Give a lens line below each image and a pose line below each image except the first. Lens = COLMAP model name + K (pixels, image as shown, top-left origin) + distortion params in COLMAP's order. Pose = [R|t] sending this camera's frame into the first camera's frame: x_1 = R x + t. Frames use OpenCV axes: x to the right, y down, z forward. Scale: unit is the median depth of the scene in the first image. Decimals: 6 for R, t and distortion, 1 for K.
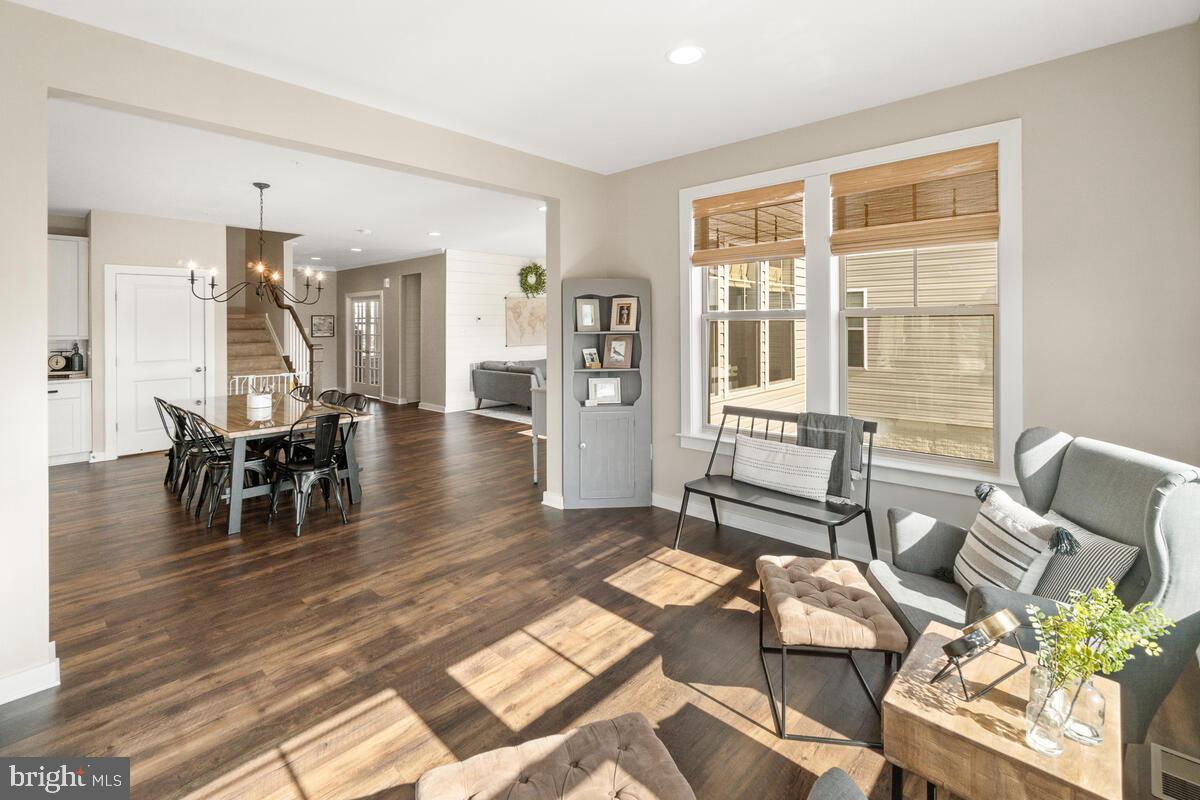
lens RADIAL K [[544.9, 0, 601.2], [0, 544.9, 330.3], [0, 0, 1]] dist [0.000301, 0.000798]
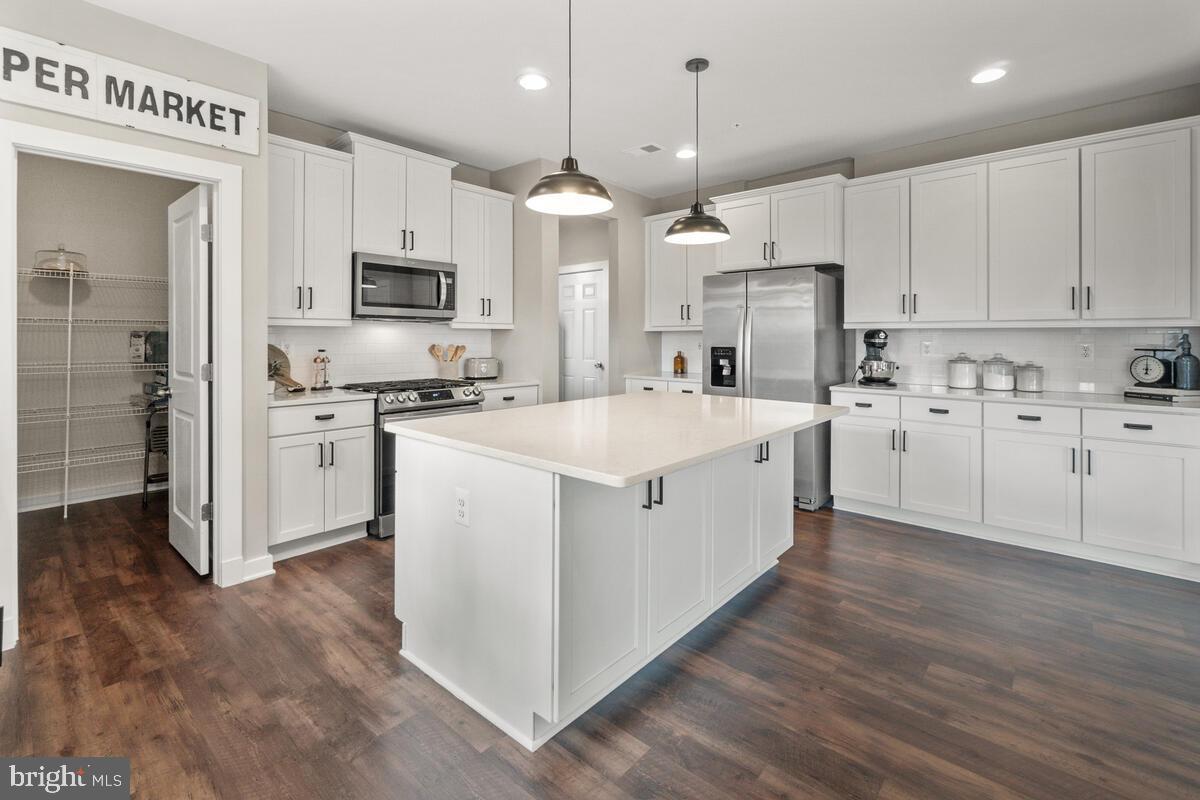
lens RADIAL K [[544.9, 0, 601.2], [0, 544.9, 330.3], [0, 0, 1]] dist [0.000301, 0.000798]
pose [[0.027742, -0.006943, -0.999591, -0.352368], [-0.015503, 0.999853, -0.007375, 0.023916], [0.999495, 0.015701, 0.027630, 0.331663]]
